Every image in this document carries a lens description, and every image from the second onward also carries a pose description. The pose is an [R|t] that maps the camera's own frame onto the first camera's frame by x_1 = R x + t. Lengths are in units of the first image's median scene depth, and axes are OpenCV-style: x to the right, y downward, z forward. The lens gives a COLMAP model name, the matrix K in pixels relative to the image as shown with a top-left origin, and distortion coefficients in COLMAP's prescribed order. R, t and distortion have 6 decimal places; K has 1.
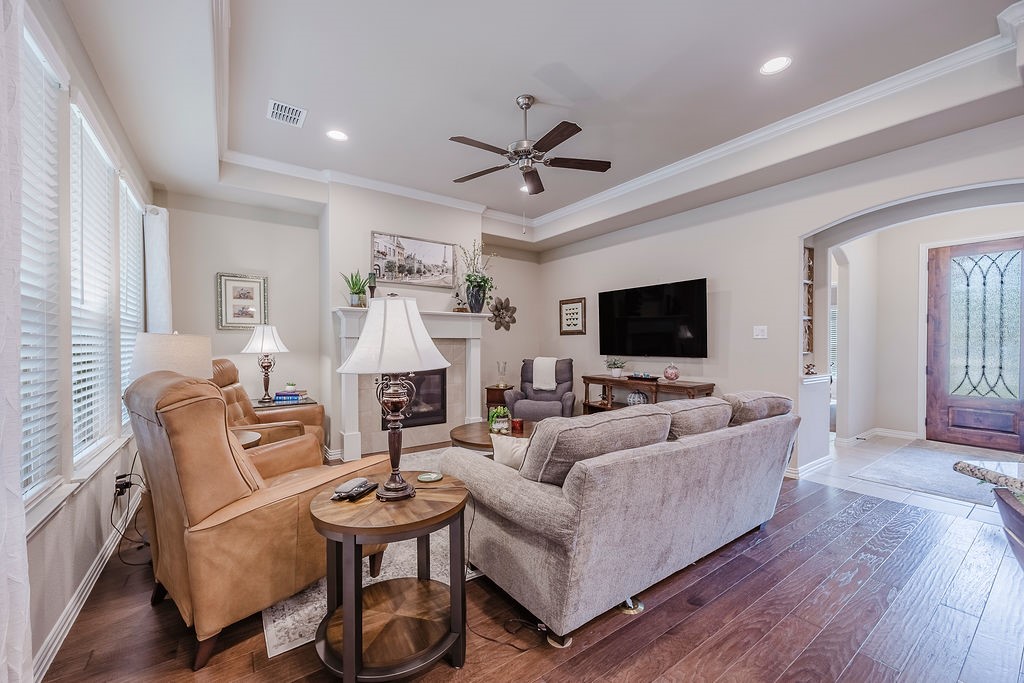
lens RADIAL K [[396.6, 0, 512.2], [0, 396.6, 344.0], [0, 0, 1]] dist [-0.002896, 0.000180]
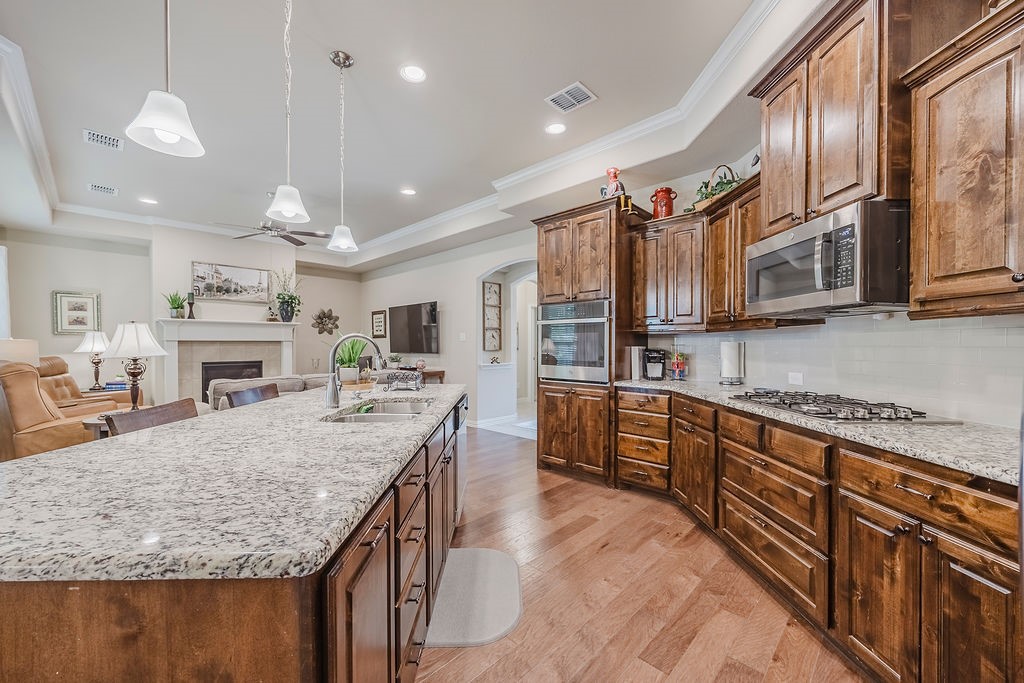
lens RADIAL K [[396.6, 0, 510.0], [0, 396.6, 345.2], [0, 0, 1]] dist [-0.002896, 0.000180]
pose [[0.982981, -0.002913, 0.183686, 0.453762], [0.002931, 0.999996, 0.000176, 0.002029], [-0.183686, 0.000366, 0.982985, -0.508075]]
